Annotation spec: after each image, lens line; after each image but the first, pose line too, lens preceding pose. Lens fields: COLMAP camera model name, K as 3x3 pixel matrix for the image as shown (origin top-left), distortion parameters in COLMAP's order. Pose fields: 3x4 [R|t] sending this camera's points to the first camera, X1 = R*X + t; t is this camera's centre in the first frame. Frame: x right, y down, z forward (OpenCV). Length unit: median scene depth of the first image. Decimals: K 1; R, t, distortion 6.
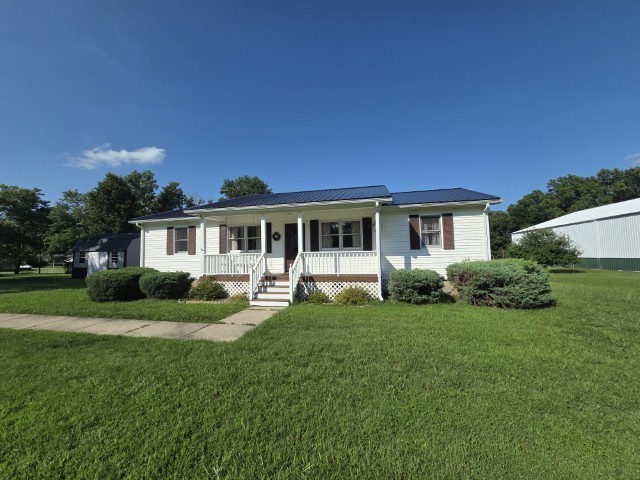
lens RADIAL K [[264.0, 0, 320.0], [0, 264.0, 240.0], [0, 0, 1]] dist [0.001716, -0.000263]
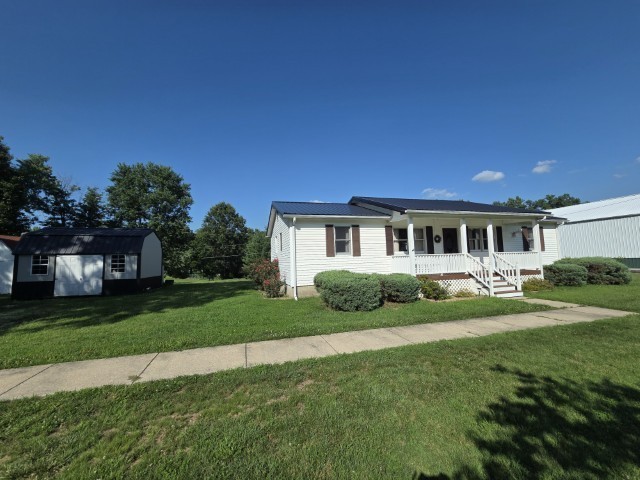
lens RADIAL K [[264.0, 0, 320.0], [0, 264.0, 240.0], [0, 0, 1]] dist [0.001716, -0.000263]
pose [[0.870889, 0.029252, 0.490608, -1.006502], [-0.015635, 0.999371, -0.031832, 0.029273], [-0.491231, 0.020052, 0.870799, 0.247301]]
